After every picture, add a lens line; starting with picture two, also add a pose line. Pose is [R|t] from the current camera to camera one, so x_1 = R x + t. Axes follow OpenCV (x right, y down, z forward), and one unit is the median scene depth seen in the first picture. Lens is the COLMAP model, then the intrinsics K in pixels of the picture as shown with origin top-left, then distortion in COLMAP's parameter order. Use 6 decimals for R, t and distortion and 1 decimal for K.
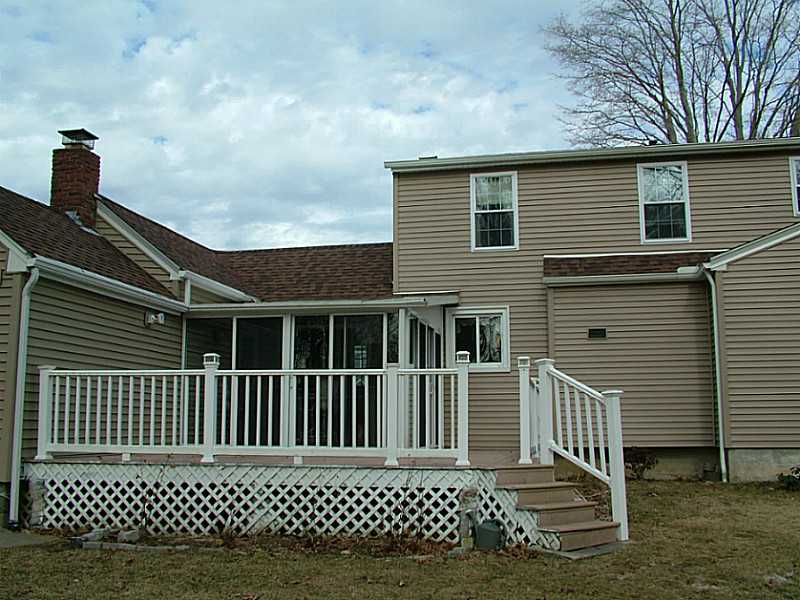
lens RADIAL K [[847.7, 0, 399.9], [0, 847.7, 258.3], [0, 0, 1]] dist [-0.036810, -0.059183]
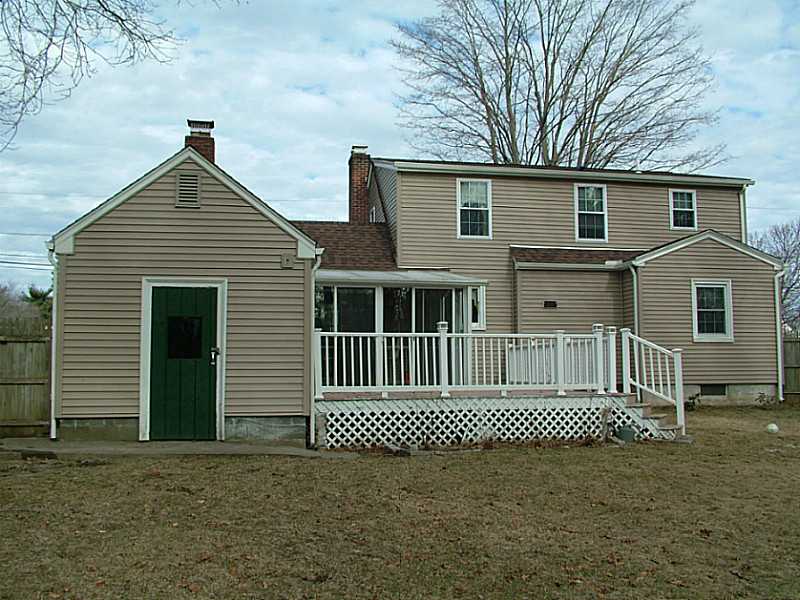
lens RADIAL K [[825.3, 0, 400.0], [0, 825.3, 300.0], [0, 0, 1]] dist [-0.129961, 0.119439]
pose [[0.919789, 0.025481, 0.391585, -0.853211], [-0.069589, 0.992665, 0.098863, -0.057544], [-0.386194, -0.118183, 0.914815, -0.245090]]
